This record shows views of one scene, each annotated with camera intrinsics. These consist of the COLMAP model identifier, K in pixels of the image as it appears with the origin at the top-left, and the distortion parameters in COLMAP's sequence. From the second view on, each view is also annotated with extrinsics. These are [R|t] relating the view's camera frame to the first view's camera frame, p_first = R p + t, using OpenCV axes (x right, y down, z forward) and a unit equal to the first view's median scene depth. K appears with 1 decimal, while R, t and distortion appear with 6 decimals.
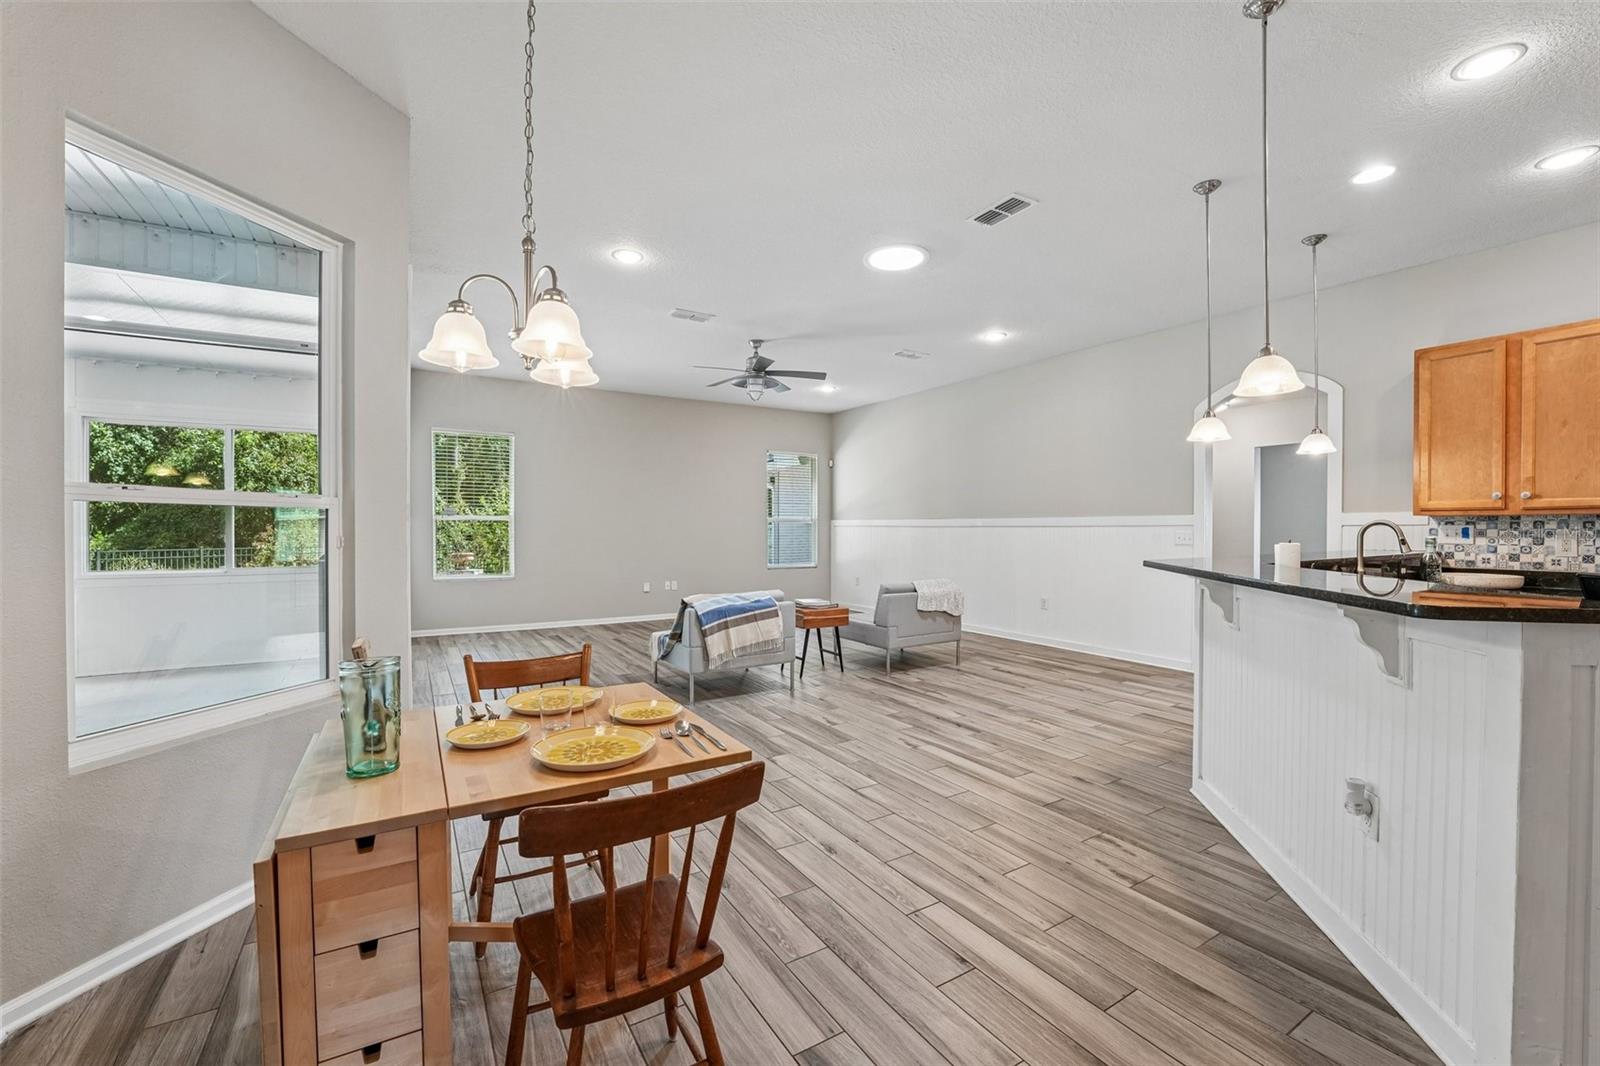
lens RADIAL K [[652.6, 0, 801.2], [0, 652.6, 530.2], [0, 0, 1]] dist [-0.027406, 0.003427]
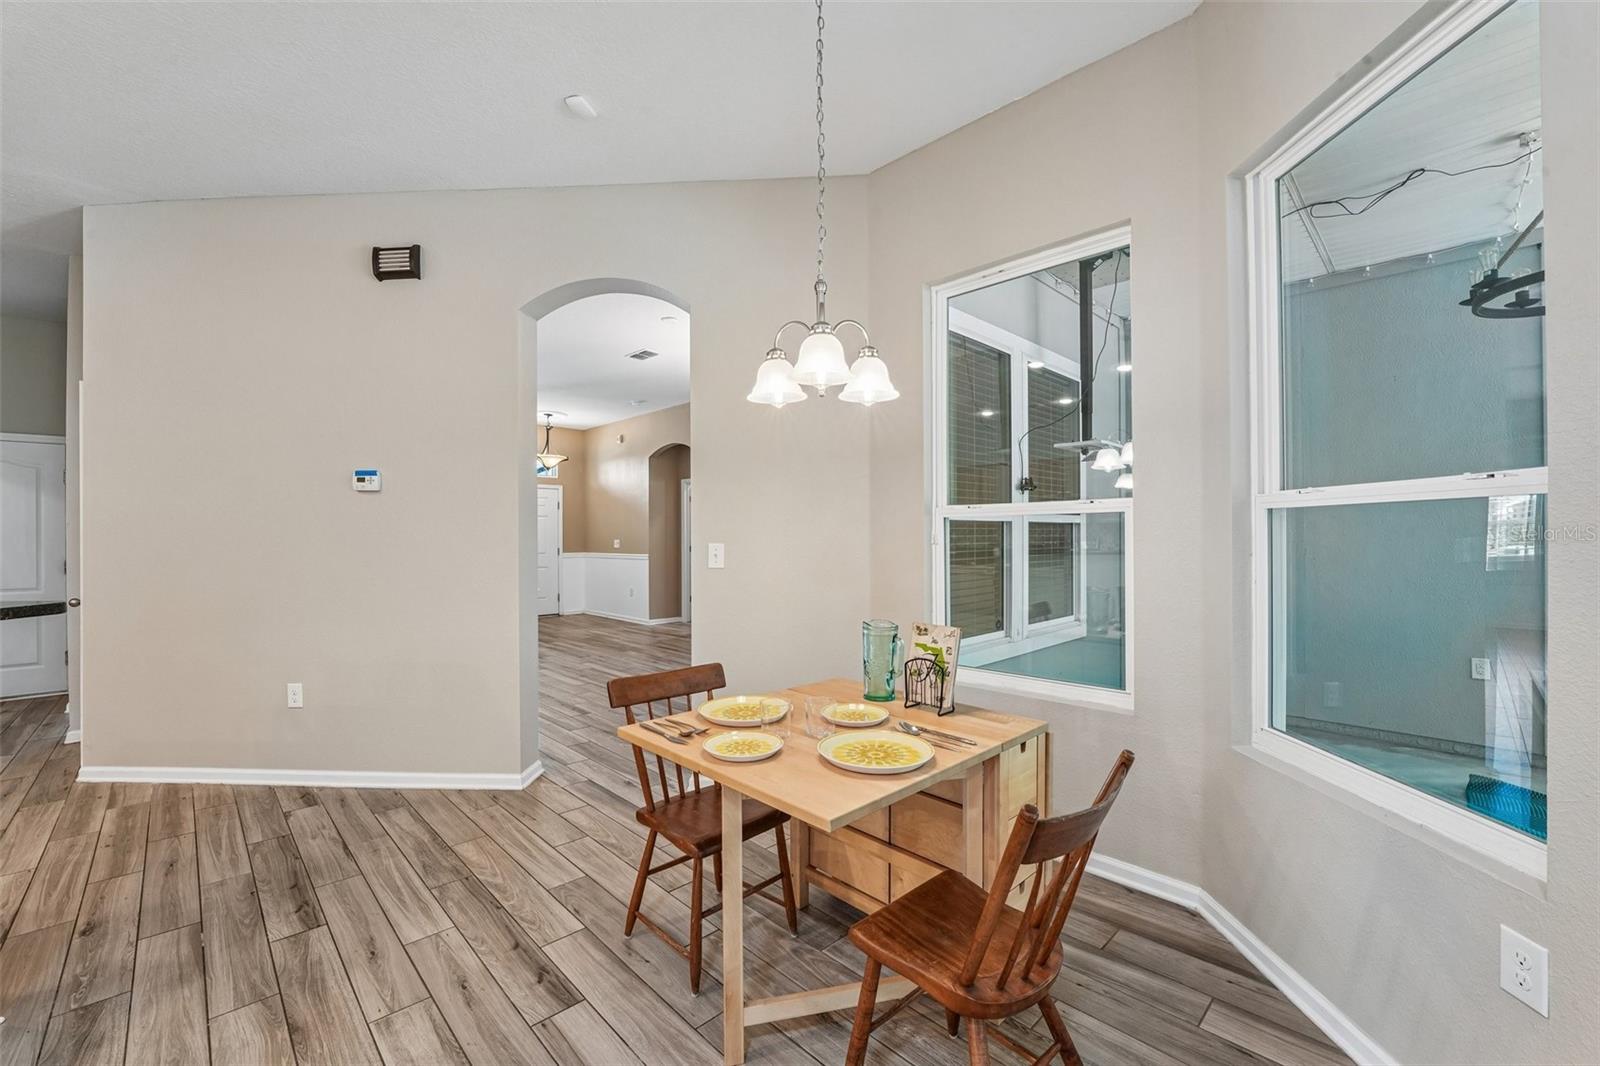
lens RADIAL K [[652.6, 0, 797.4], [0, 652.6, 534.5], [0, 0, 1]] dist [-0.027406, 0.003427]
pose [[-0.976087, 0.004760, -0.217327, -0.049987], [0.004799, 0.999988, 0.000349, -0.002496], [0.217326, -0.000702, -0.976099, 0.798511]]
